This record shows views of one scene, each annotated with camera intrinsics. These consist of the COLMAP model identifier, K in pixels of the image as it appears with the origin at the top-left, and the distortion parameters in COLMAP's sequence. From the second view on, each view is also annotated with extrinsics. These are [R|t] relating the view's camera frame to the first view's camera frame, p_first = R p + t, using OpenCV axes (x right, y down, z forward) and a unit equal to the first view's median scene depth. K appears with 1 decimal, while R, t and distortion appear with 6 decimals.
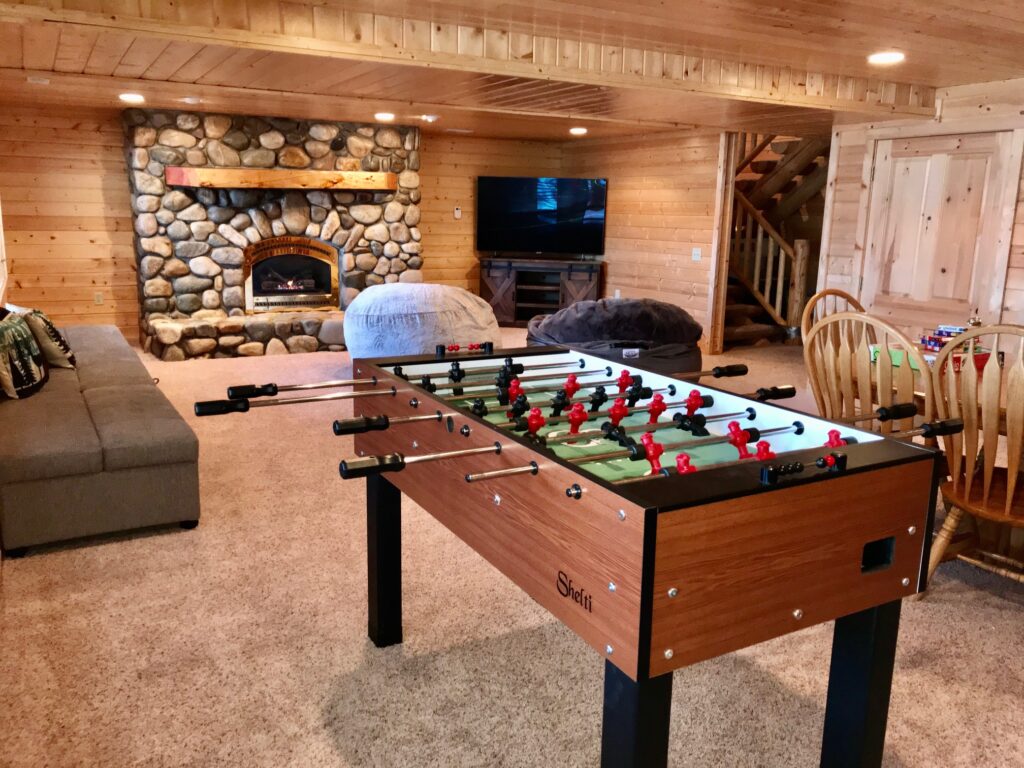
lens RADIAL K [[838.9, 0, 500.7], [0, 838.9, 384.9], [0, 0, 1]] dist [0.061396, -0.130055]
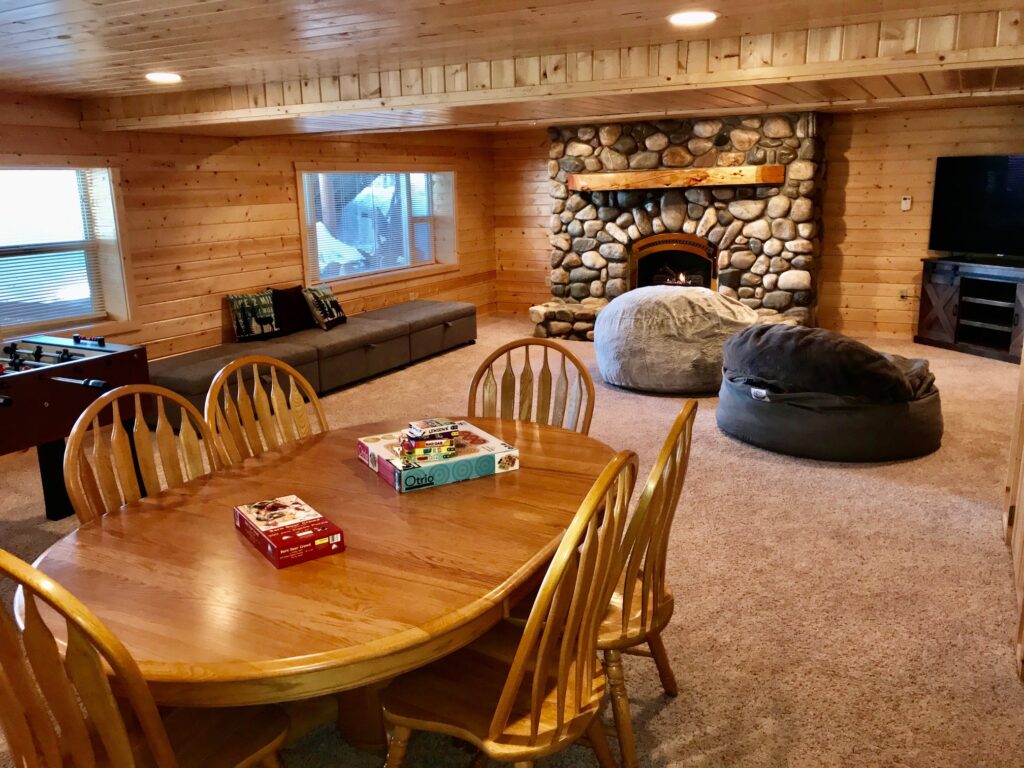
lens RADIAL K [[838.9, 0, 500.7], [0, 838.9, 384.9], [0, 0, 1]] dist [0.061396, -0.130055]
pose [[0.550816, 0.162390, -0.818677, 0.532355], [-0.138303, 0.985087, 0.102347, -0.071253], [0.823088, 0.056852, 0.565061, 0.258002]]
